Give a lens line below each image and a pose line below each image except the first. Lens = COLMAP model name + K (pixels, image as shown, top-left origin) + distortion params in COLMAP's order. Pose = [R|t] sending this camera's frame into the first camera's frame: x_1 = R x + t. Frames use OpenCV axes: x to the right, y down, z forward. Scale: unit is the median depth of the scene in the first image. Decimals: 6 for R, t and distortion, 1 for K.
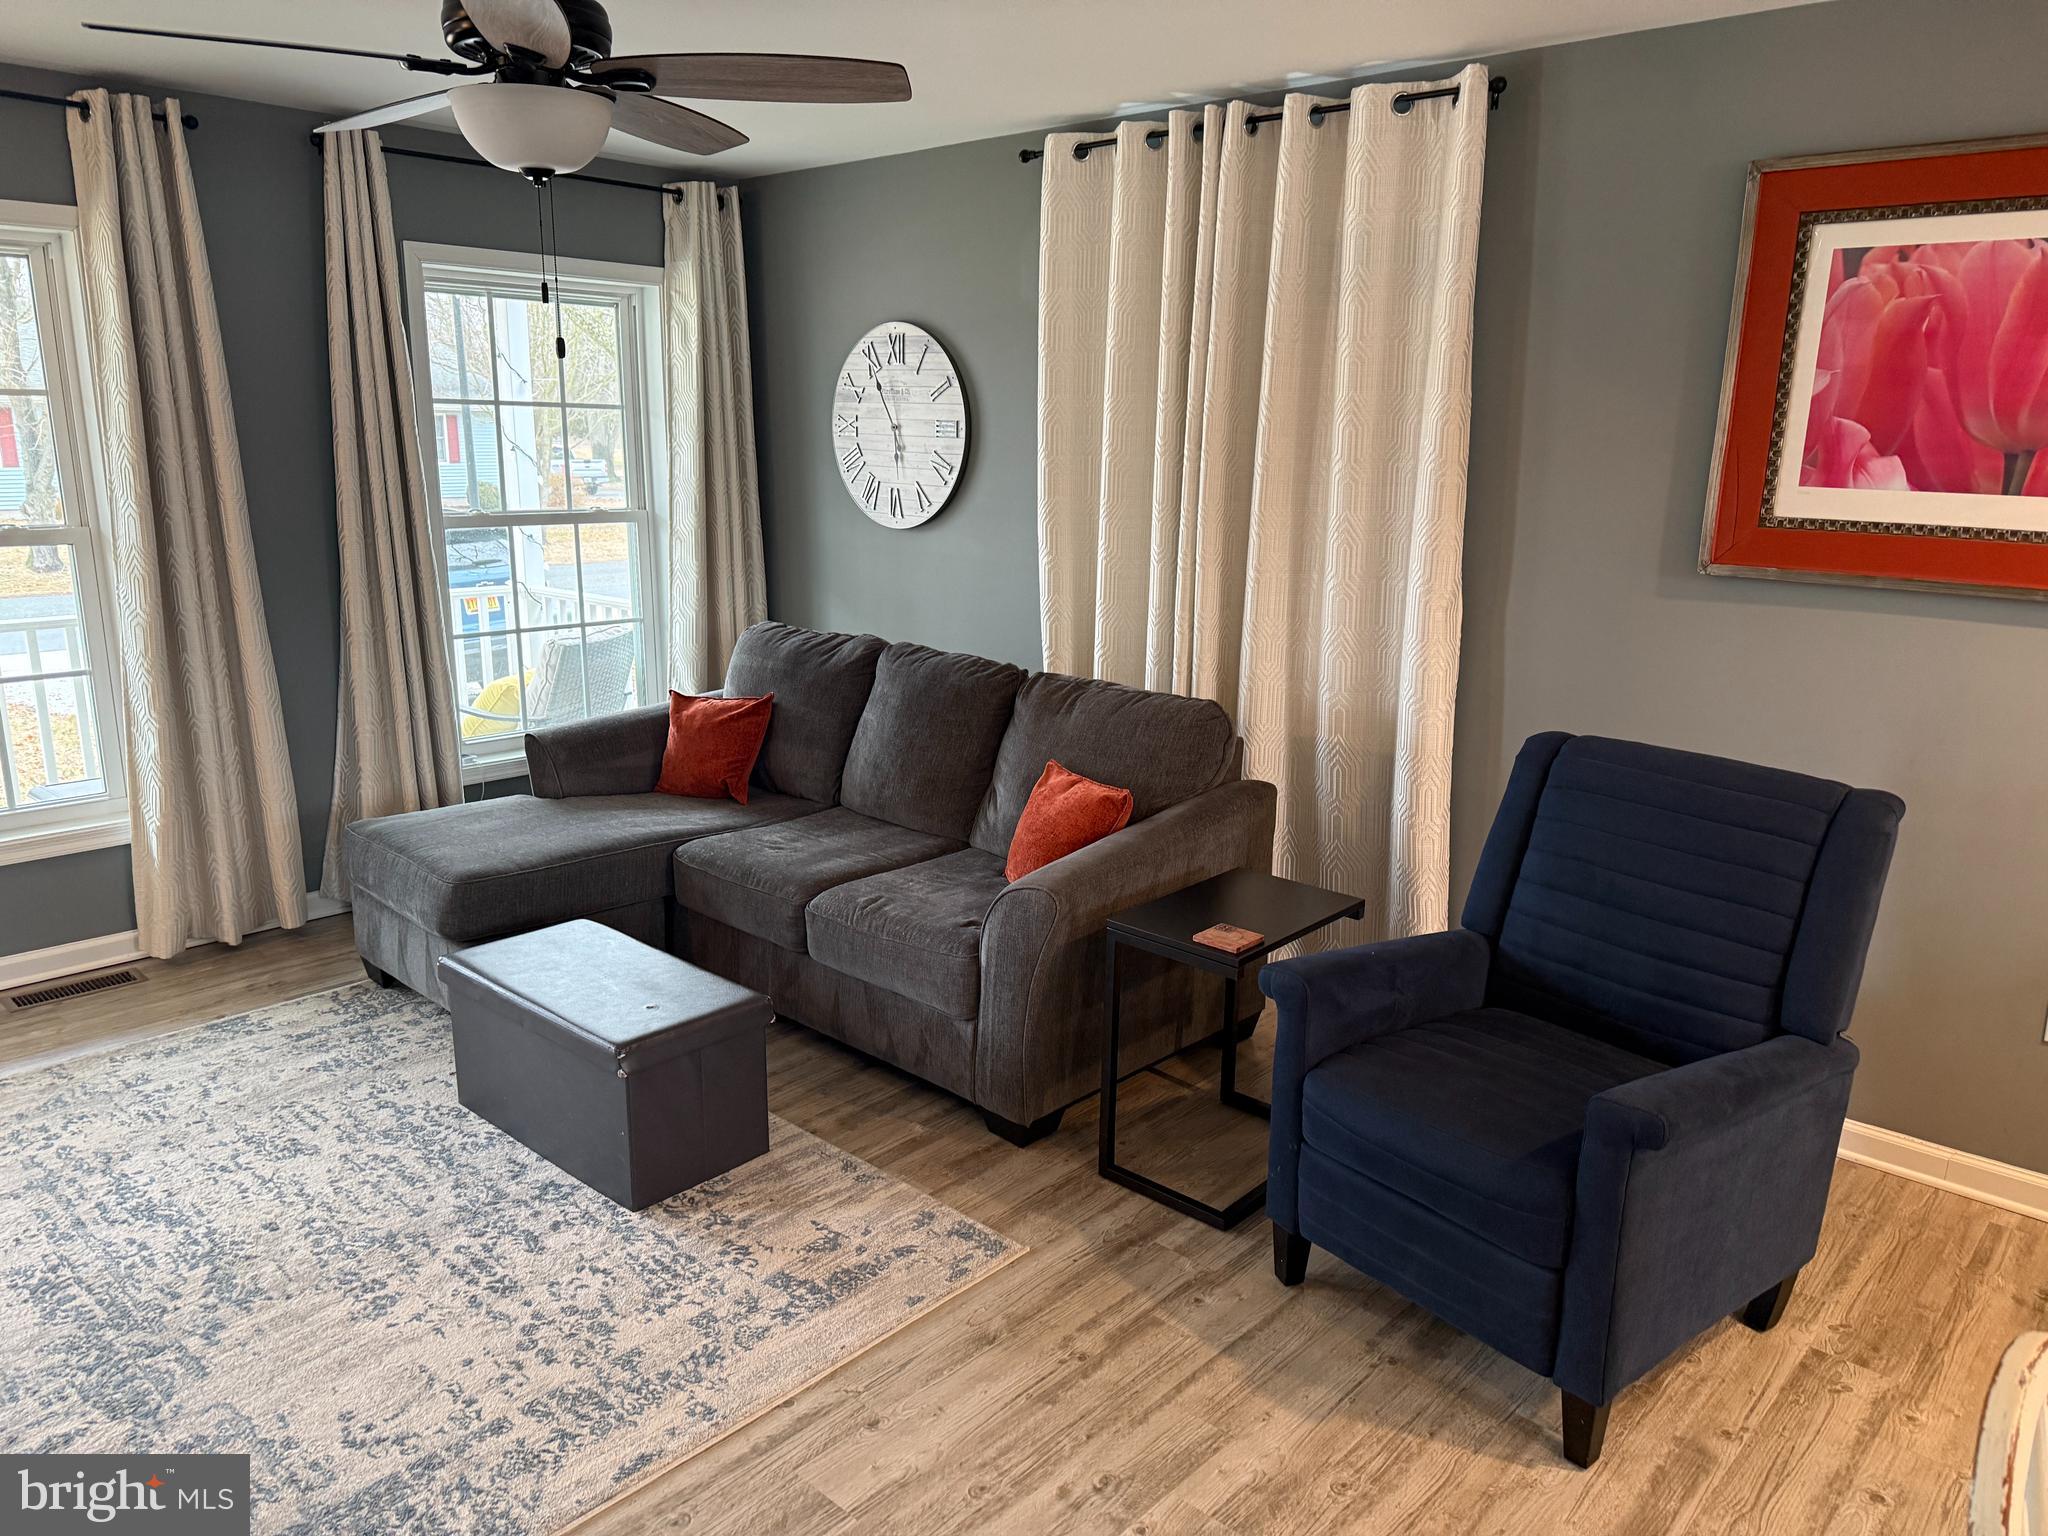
lens RADIAL K [[1444.8, 0, 1024.0], [0, 1444.8, 768.0], [0, 0, 1]] dist [0.059708, -0.069371]
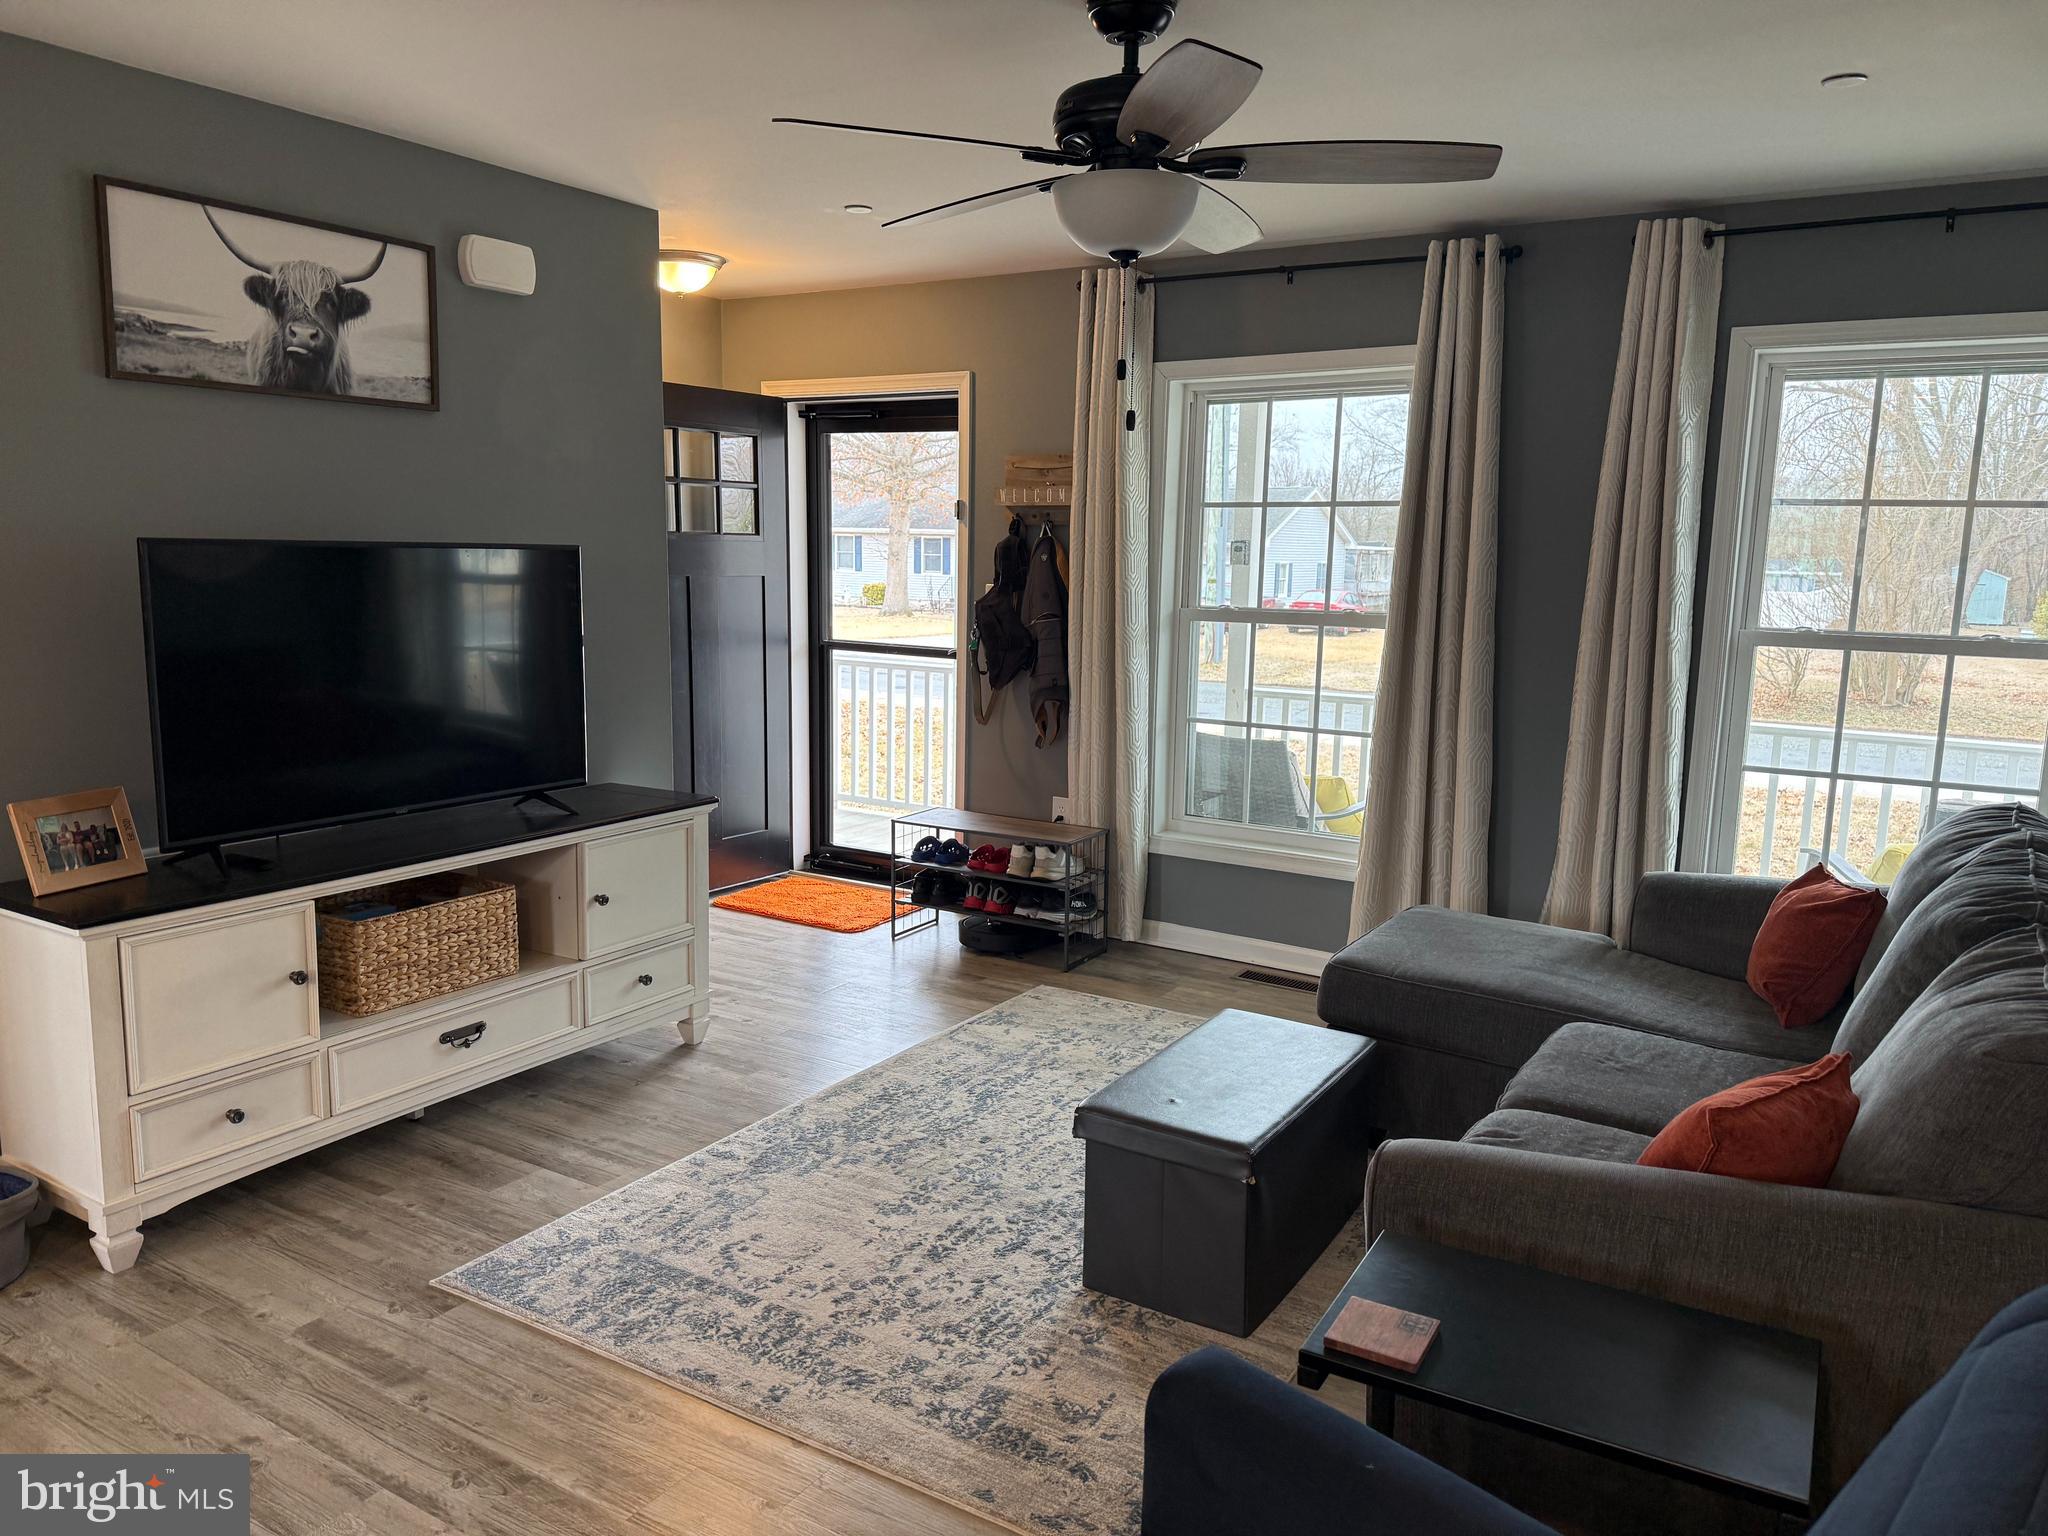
lens RADIAL K [[1436.4, 0, 1034.1], [0, 1436.4, 747.2], [0, 0, 1]] dist [0.105756, -0.151611]
pose [[0.198797, 0.130011, -0.971379, 0.660443], [-0.244924, 0.966302, 0.079207, -0.118784], [0.948943, 0.222168, 0.223941, 0.709882]]
